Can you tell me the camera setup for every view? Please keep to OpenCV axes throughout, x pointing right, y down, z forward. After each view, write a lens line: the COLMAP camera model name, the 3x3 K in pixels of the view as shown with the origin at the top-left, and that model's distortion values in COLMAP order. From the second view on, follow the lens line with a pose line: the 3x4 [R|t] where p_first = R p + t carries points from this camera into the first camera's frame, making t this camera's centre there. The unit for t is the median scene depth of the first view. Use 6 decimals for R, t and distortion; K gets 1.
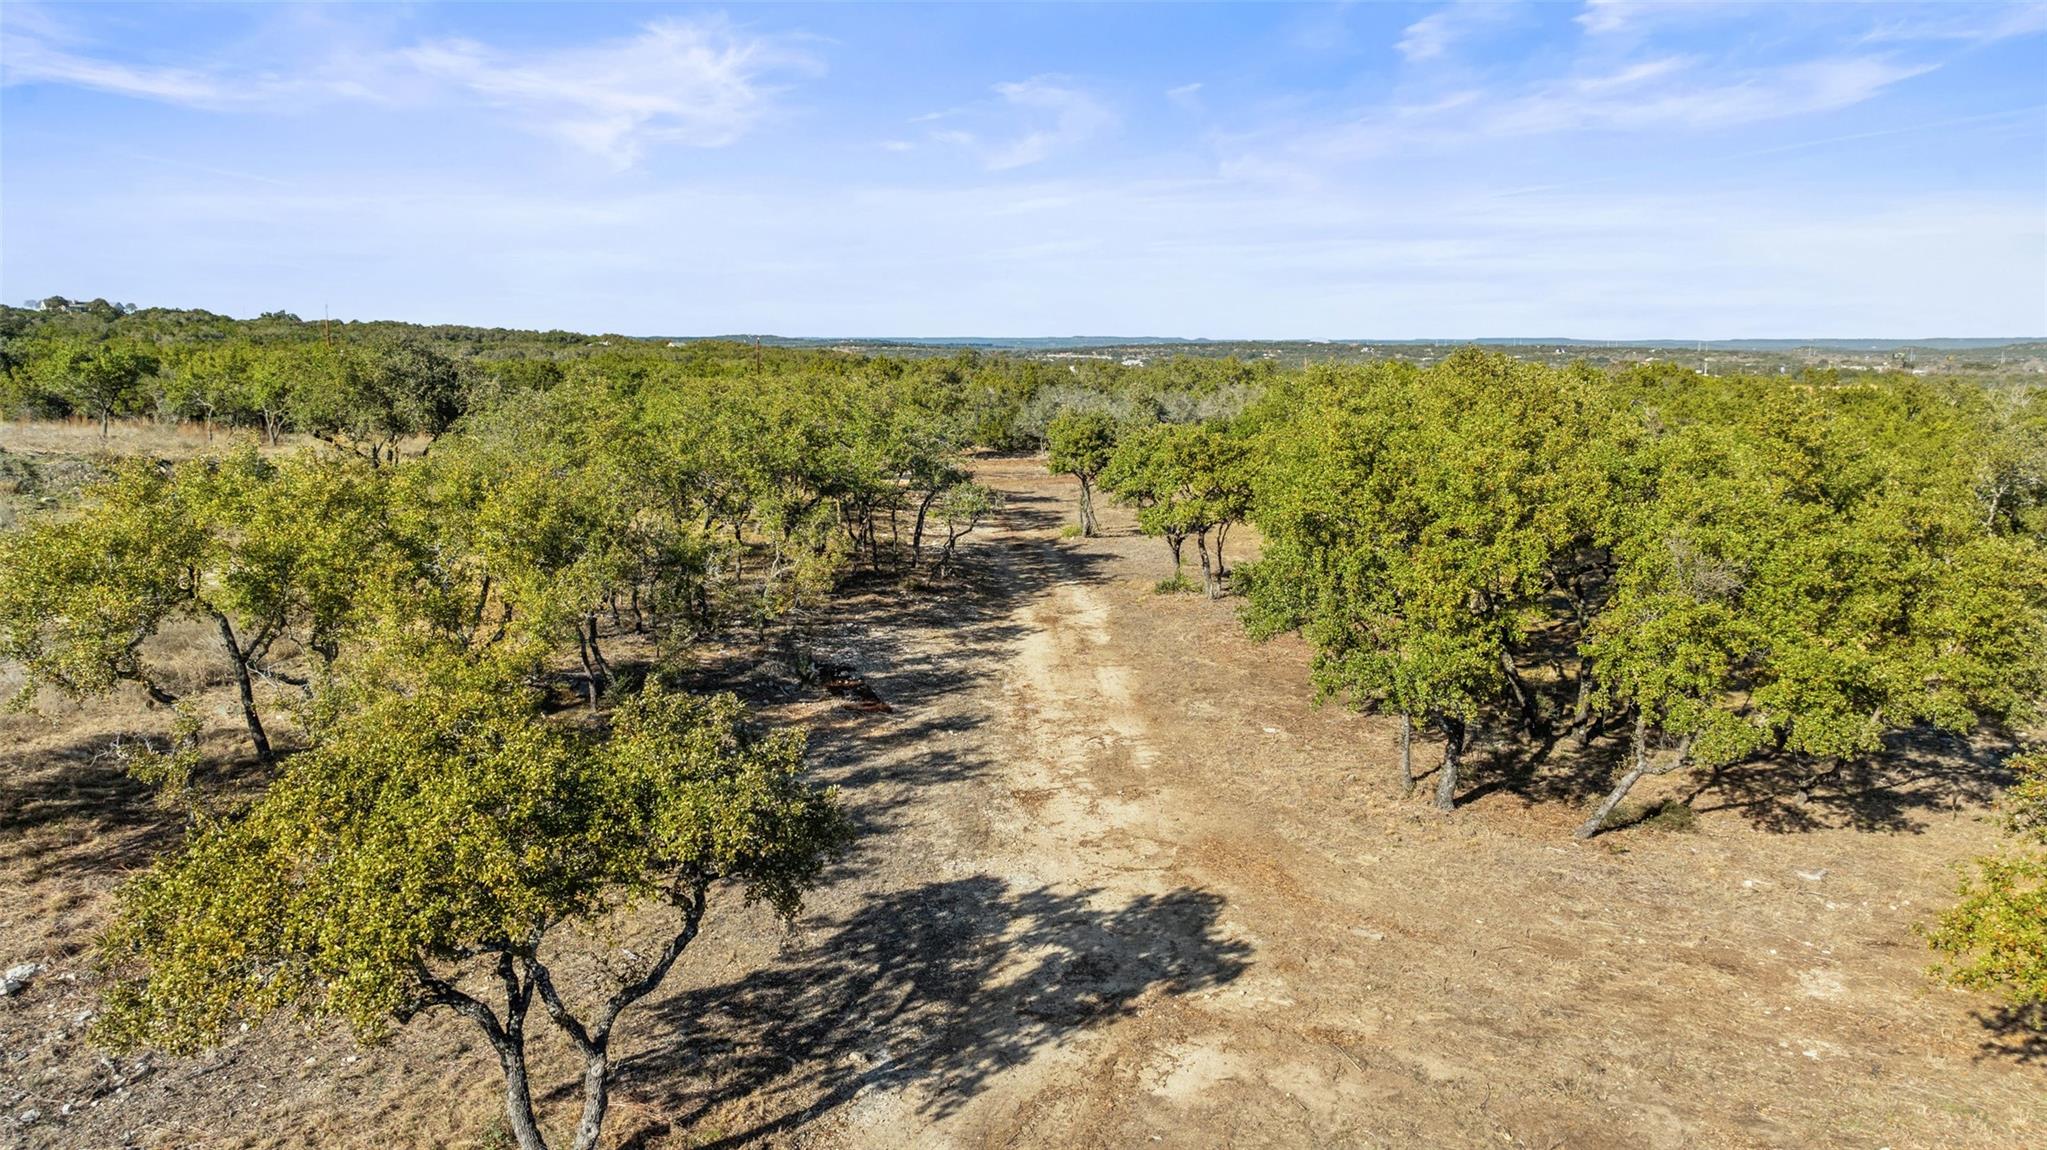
lens RADIAL K [[1569.0, 0, 1027.8], [0, 1569.0, 580.0], [0, 0, 1]] dist [-0.019772, 0.013035]
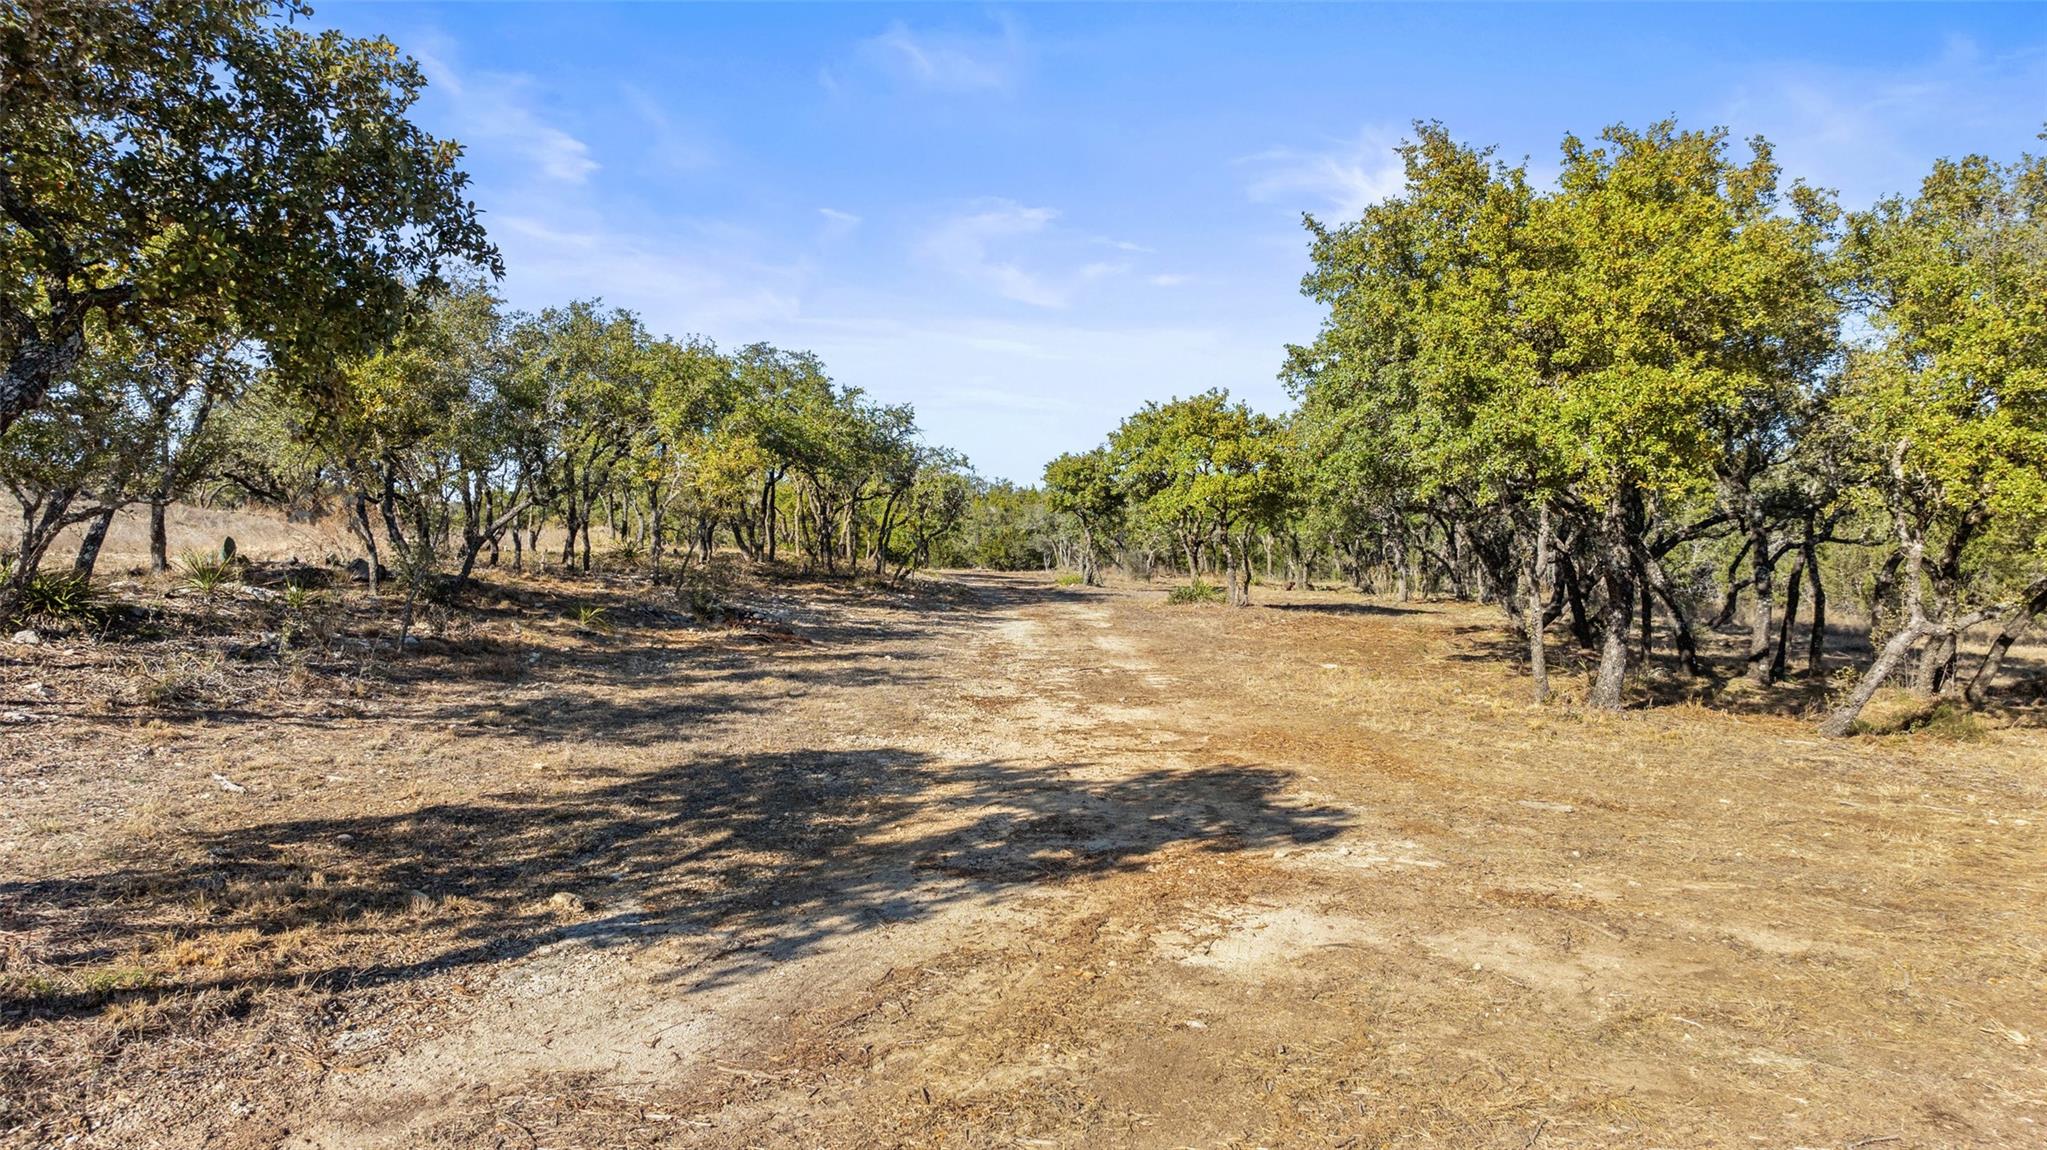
lens RADIAL K [[1569.0, 0, 1020.9], [0, 1569.0, 565.8], [0, 0, 1]] dist [-0.019772, 0.013035]
pose [[0.999938, 0.003332, -0.010658, 0.031430], [-0.004598, 0.992634, -0.121061, 0.228682], [0.010176, 0.121103, 0.992588, 0.450540]]
